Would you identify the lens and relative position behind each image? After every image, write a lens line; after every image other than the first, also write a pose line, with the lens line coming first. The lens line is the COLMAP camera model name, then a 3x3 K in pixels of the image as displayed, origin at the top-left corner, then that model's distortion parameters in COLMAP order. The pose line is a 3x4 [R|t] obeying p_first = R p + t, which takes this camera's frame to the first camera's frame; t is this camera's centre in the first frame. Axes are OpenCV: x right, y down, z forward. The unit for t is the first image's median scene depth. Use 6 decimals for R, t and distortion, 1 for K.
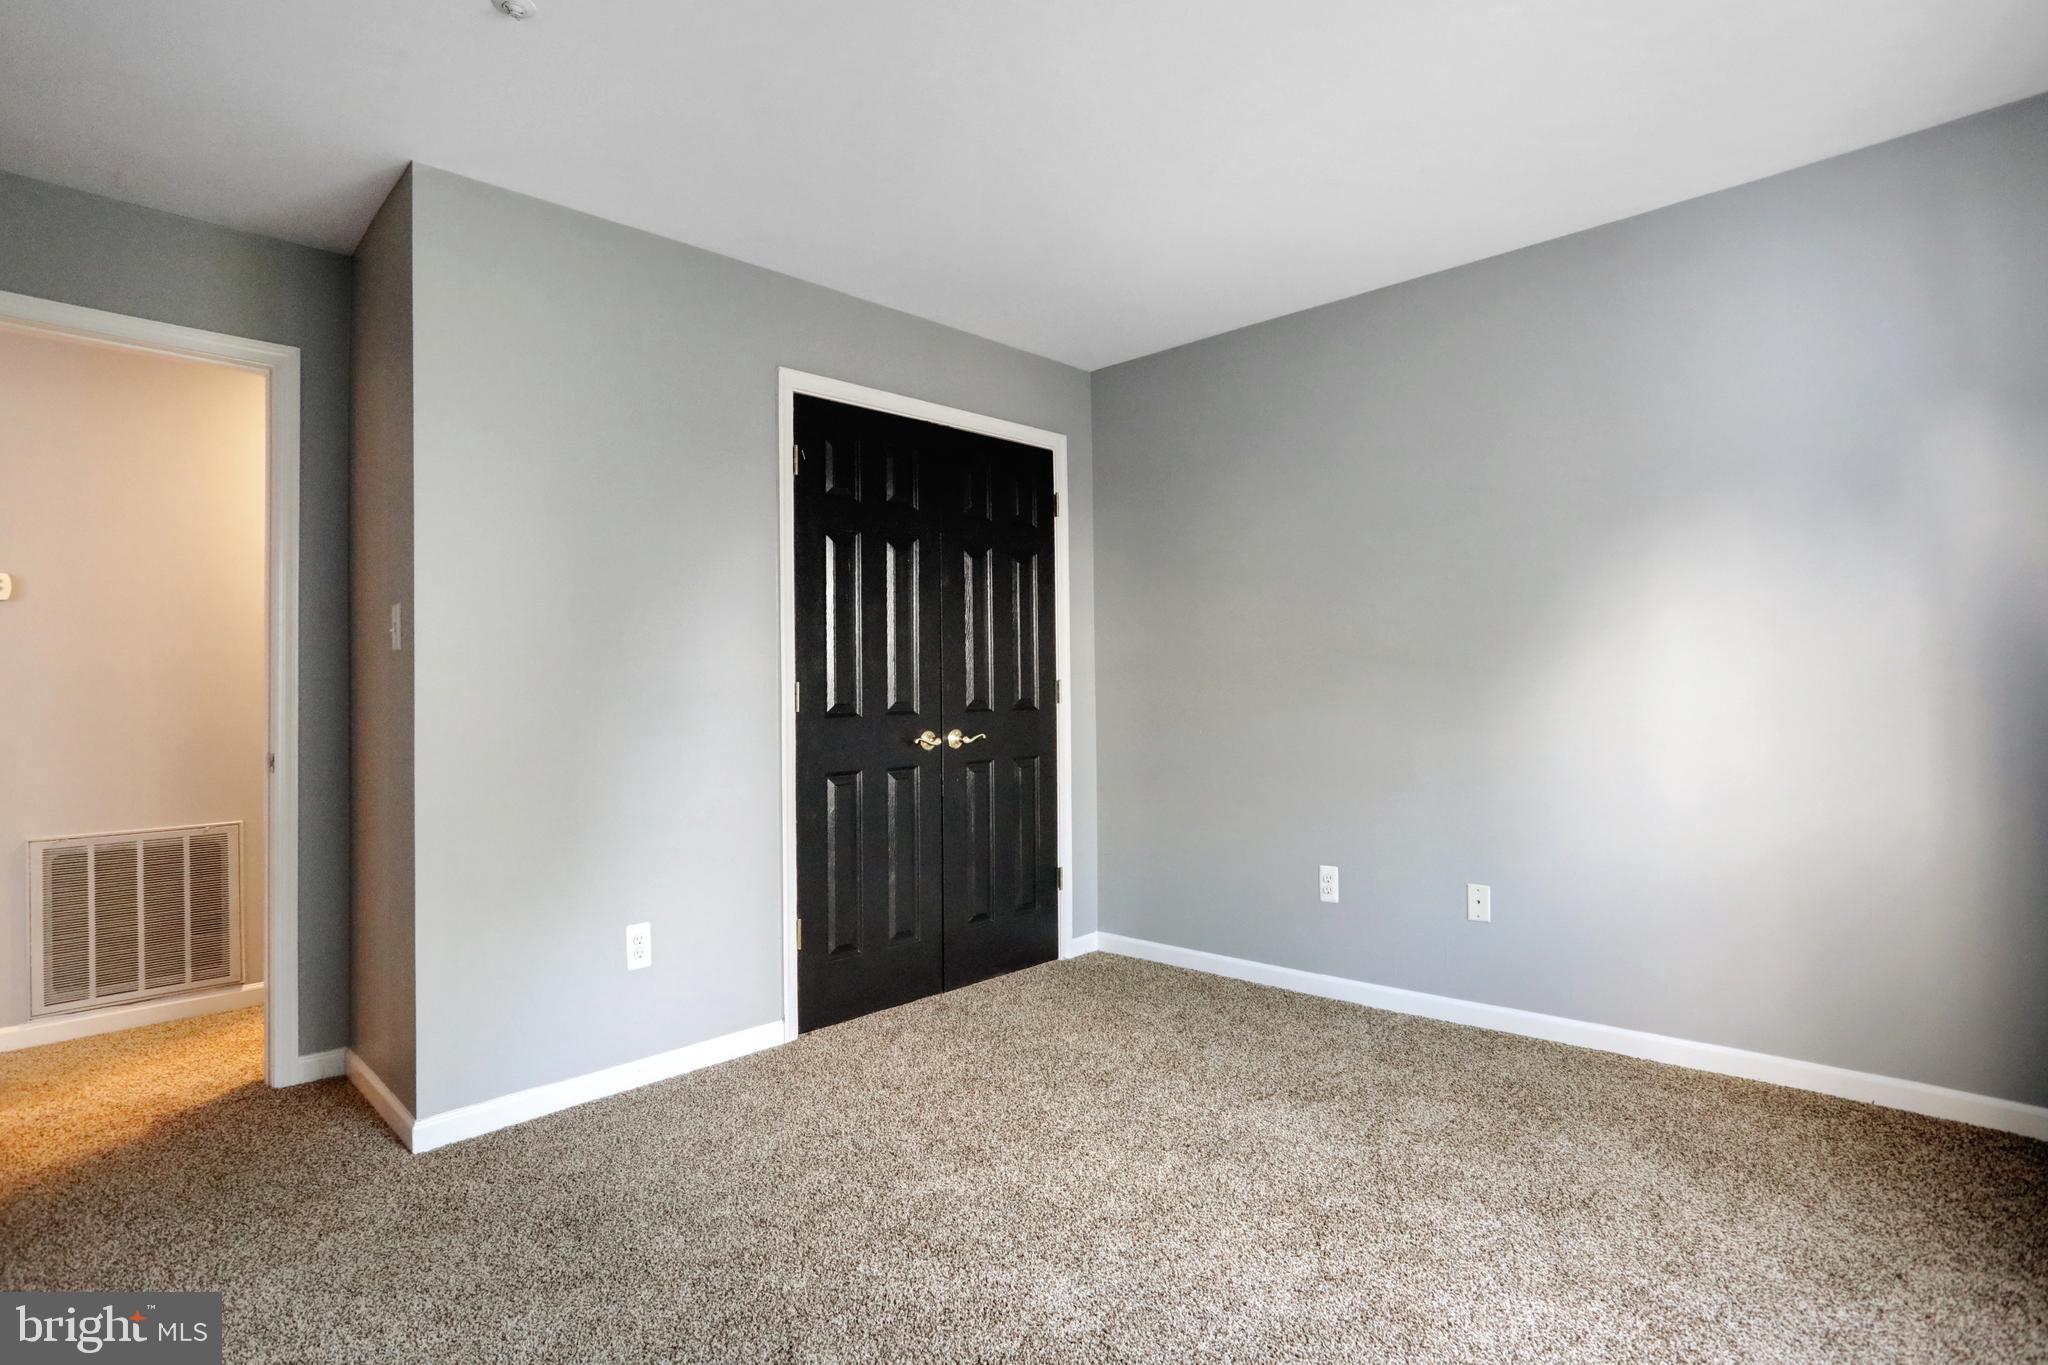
lens RADIAL K [[1022.0, 0, 1038.1], [0, 1022.0, 685.2], [0, 0, 1]] dist [-0.048871, 0.017089]
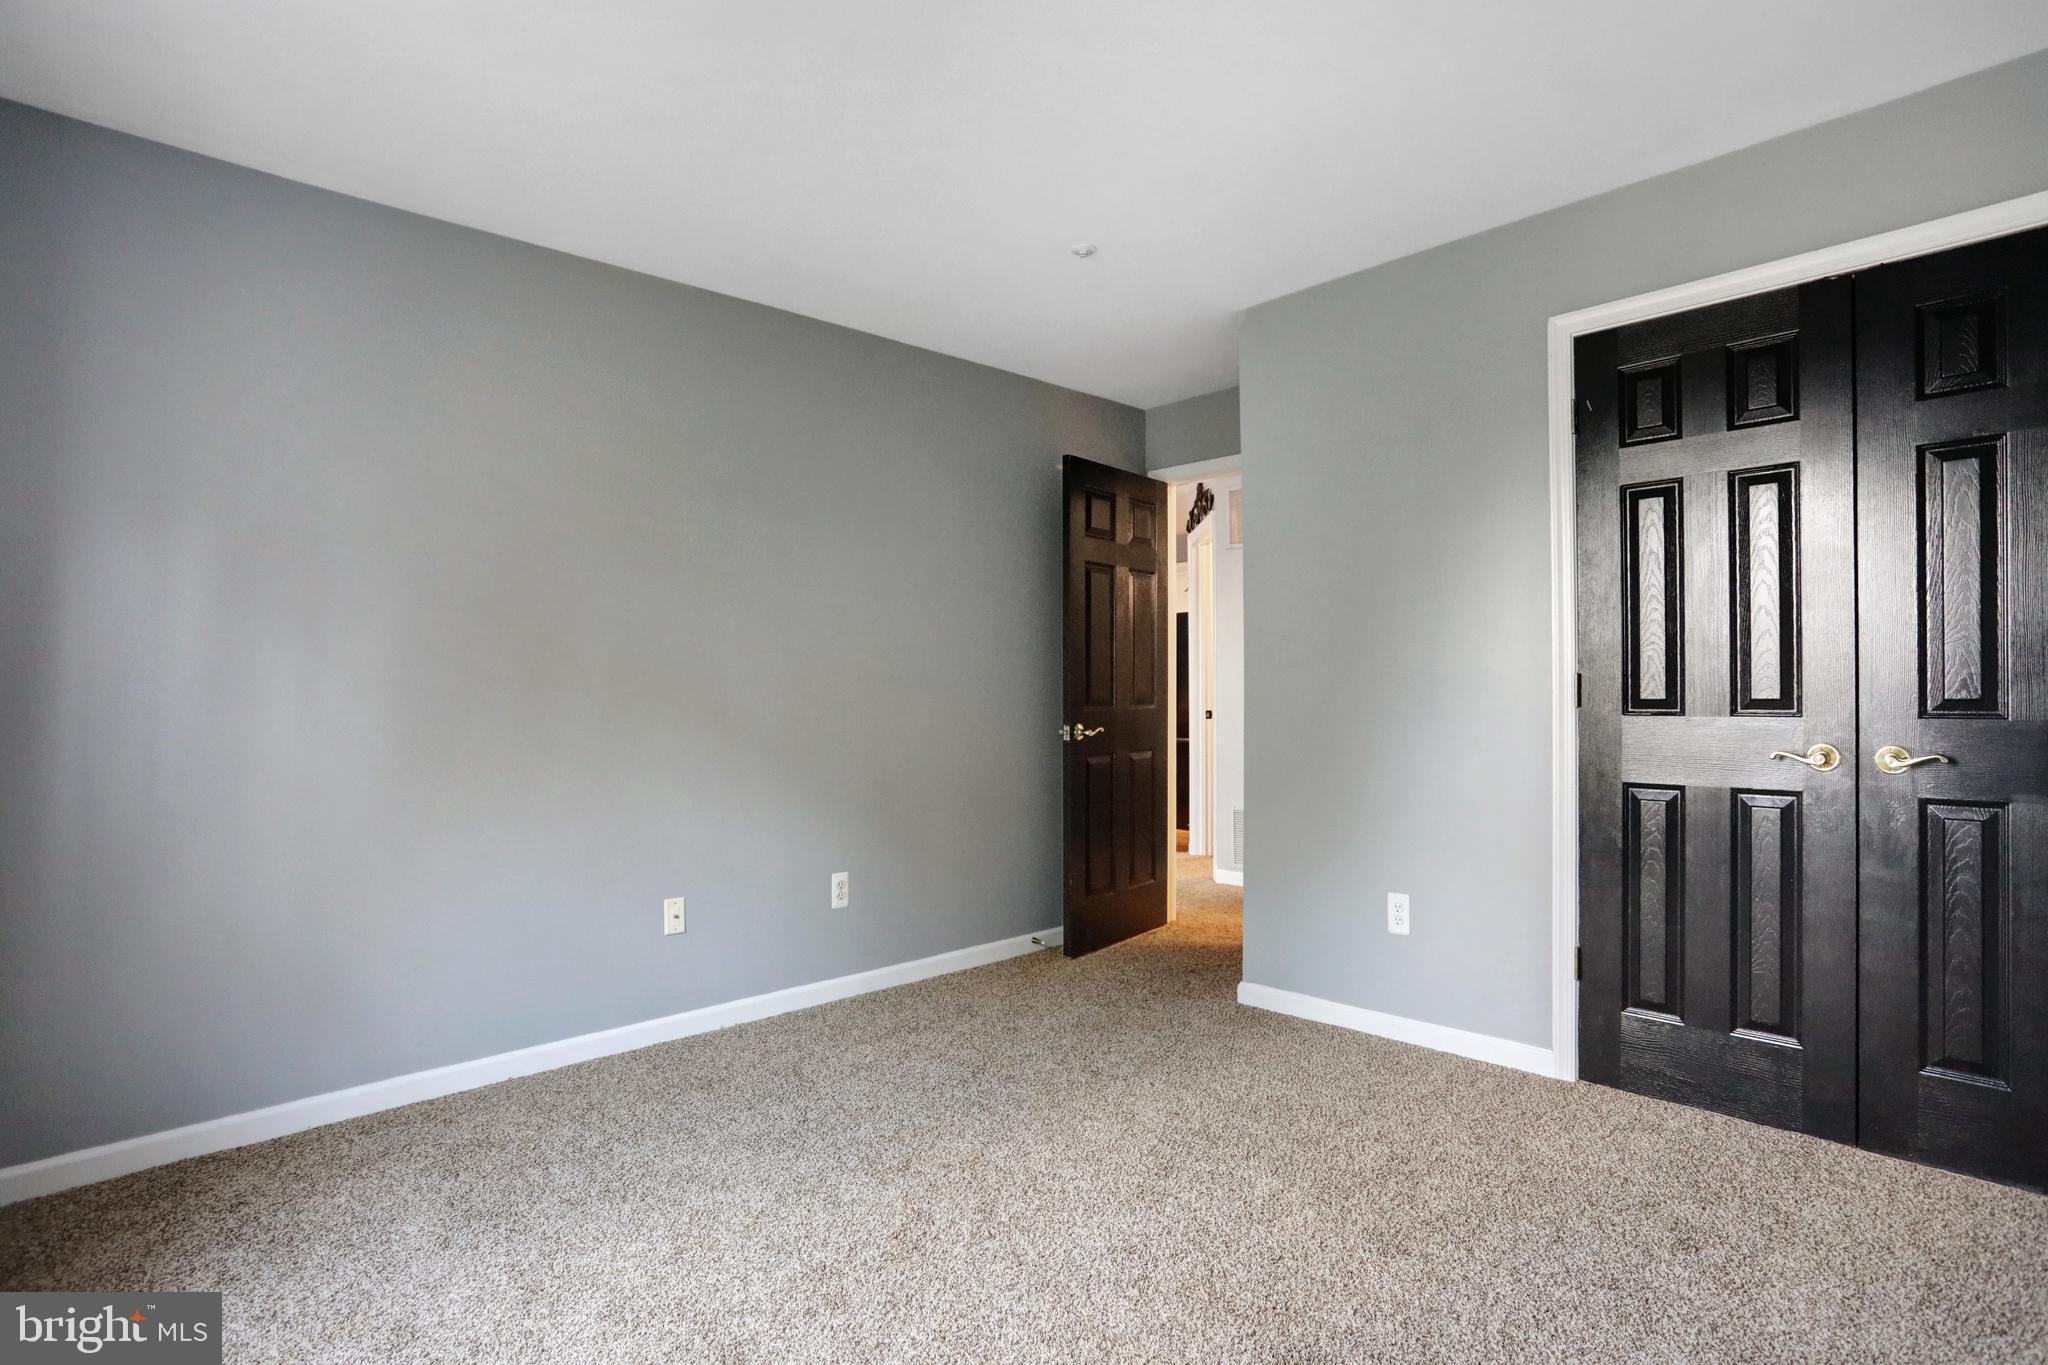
lens RADIAL K [[1022.0, 0, 1032.3], [0, 1022.0, 679.3], [0, 0, 1]] dist [-0.048871, 0.017089]
pose [[-0.038229, 0.011811, -0.999199, 0.718602], [0.012348, 0.999859, 0.011347, -0.014524], [0.999193, -0.011904, -0.038370, 0.645235]]
